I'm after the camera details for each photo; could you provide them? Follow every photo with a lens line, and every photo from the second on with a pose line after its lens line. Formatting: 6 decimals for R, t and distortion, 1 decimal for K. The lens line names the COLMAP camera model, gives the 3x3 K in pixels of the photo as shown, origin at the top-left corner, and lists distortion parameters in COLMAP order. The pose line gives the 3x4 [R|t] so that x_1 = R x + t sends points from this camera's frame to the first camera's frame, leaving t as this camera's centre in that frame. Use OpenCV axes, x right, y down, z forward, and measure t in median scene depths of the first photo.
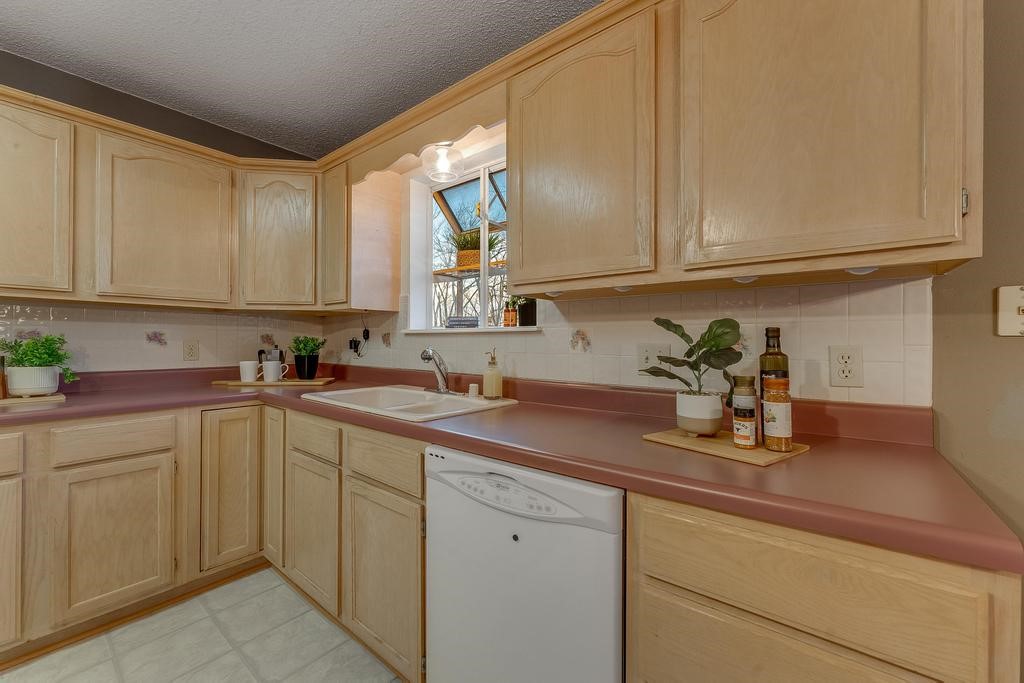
lens RADIAL K [[410.6, 0, 516.1], [0, 410.6, 338.4], [0, 0, 1]] dist [-0.000591, 0.000439]
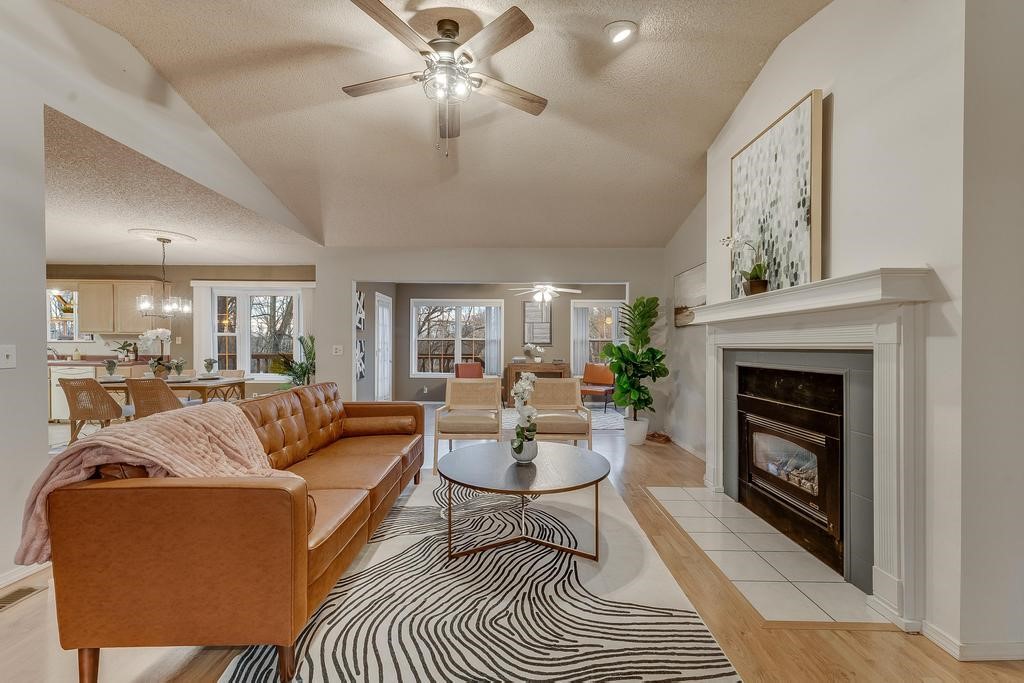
lens RADIAL K [[410.6, 0, 515.1], [0, 410.6, 348.5], [0, 0, 1]] dist [-0.000591, 0.000439]
pose [[0.786515, -0.003593, 0.617561, 0.739827], [-0.005361, 0.999906, 0.012646, -0.026618], [-0.617548, -0.013257, 0.786421, -4.184558]]
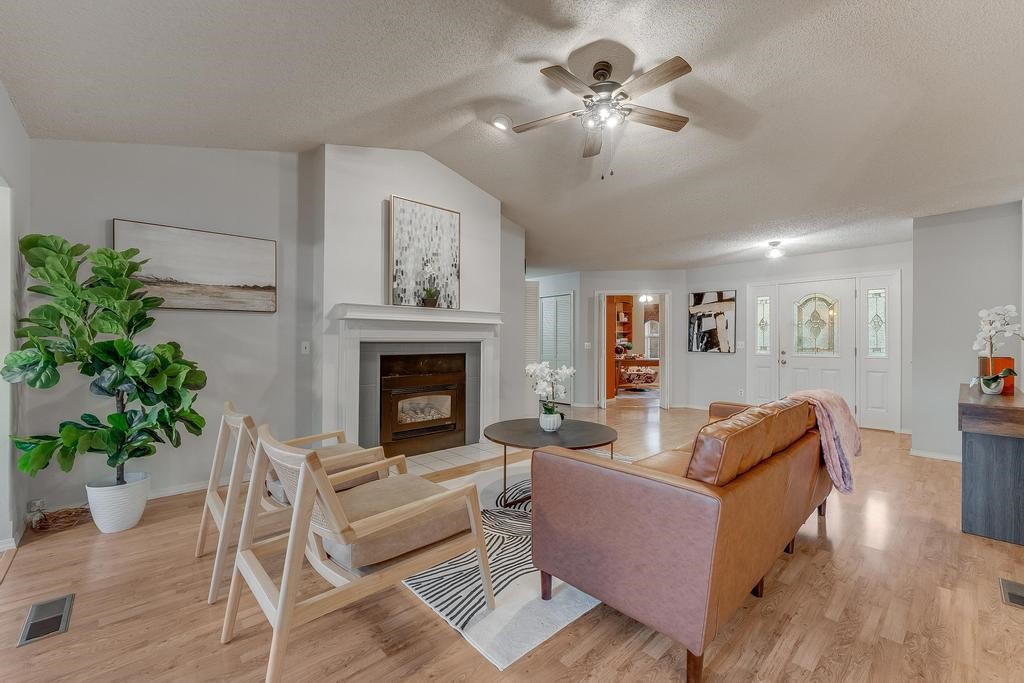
lens RADIAL K [[410.6, 0, 502.8], [0, 410.6, 342.7], [0, 0, 1]] dist [-0.000591, 0.000439]
pose [[-0.985826, -0.007515, 0.167602, 1.523404], [-0.007790, 0.999969, -0.000986, -0.007237], [-0.167590, -0.002278, -0.985854, -1.389539]]
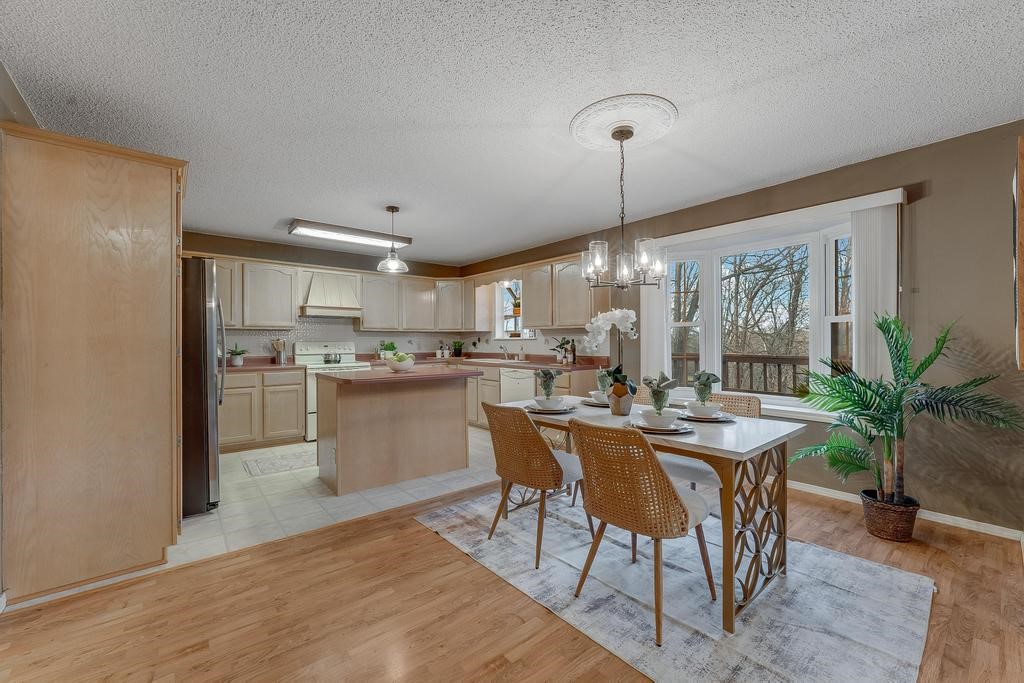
lens RADIAL K [[410.6, 0, 511.2], [0, 410.6, 342.2], [0, 0, 1]] dist [-0.000591, 0.000439]
pose [[0.977583, -0.007685, -0.210408, 0.519834], [0.009425, 0.999929, 0.007265, -0.017776], [0.210338, -0.009086, 0.977587, -2.065448]]
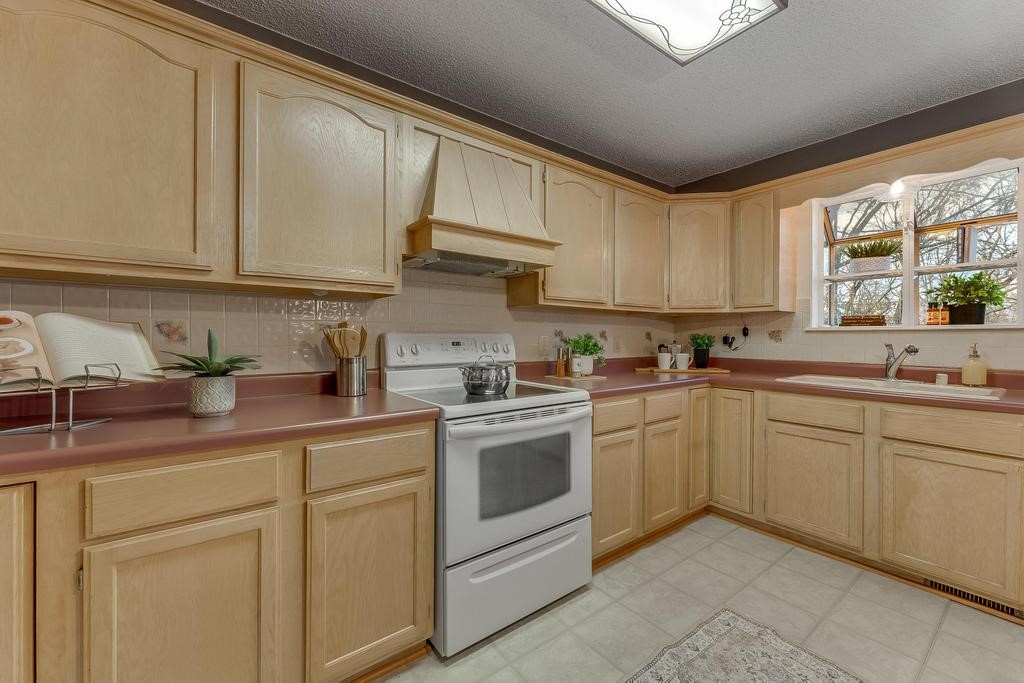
lens RADIAL K [[410.6, 0, 514.0], [0, 410.6, 337.1], [0, 0, 1]] dist [-0.000591, 0.000439]
pose [[0.968005, -0.000774, -0.250929, -1.026860], [0.002381, 0.999979, 0.006104, -0.004854], [0.250919, -0.006506, 0.967986, -0.459608]]
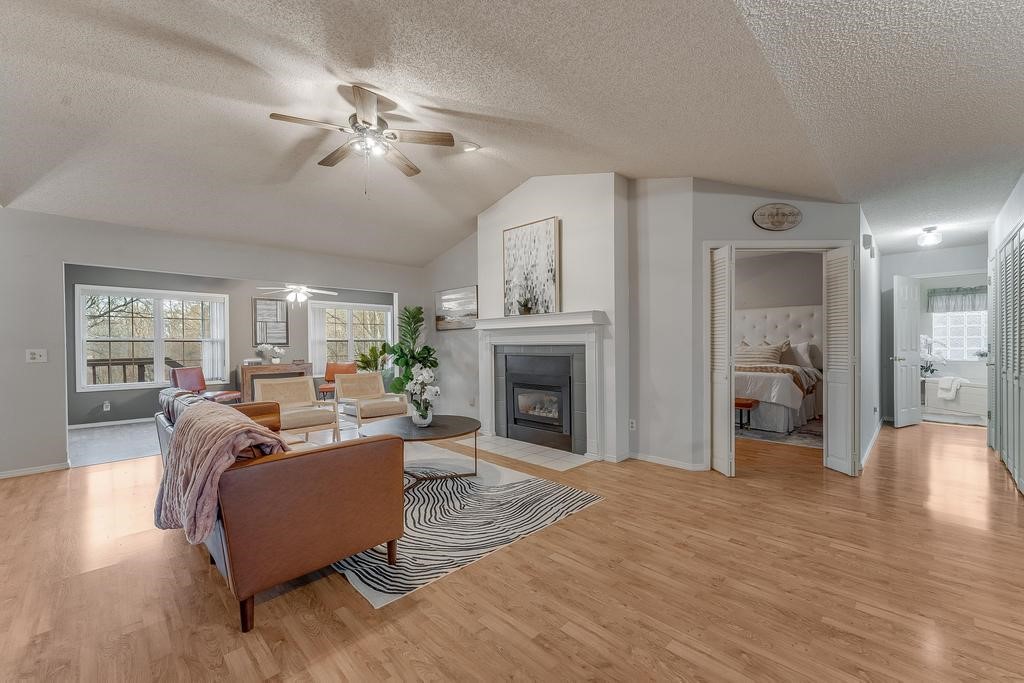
lens RADIAL K [[410.6, 0, 515.4], [0, 410.6, 347.4], [0, 0, 1]] dist [-0.000591, 0.000439]
pose [[0.109502, -0.010778, 0.993928, -0.276370], [0.003349, 0.999940, 0.010475, -0.025215], [-0.993981, 0.002182, 0.109531, -3.790558]]
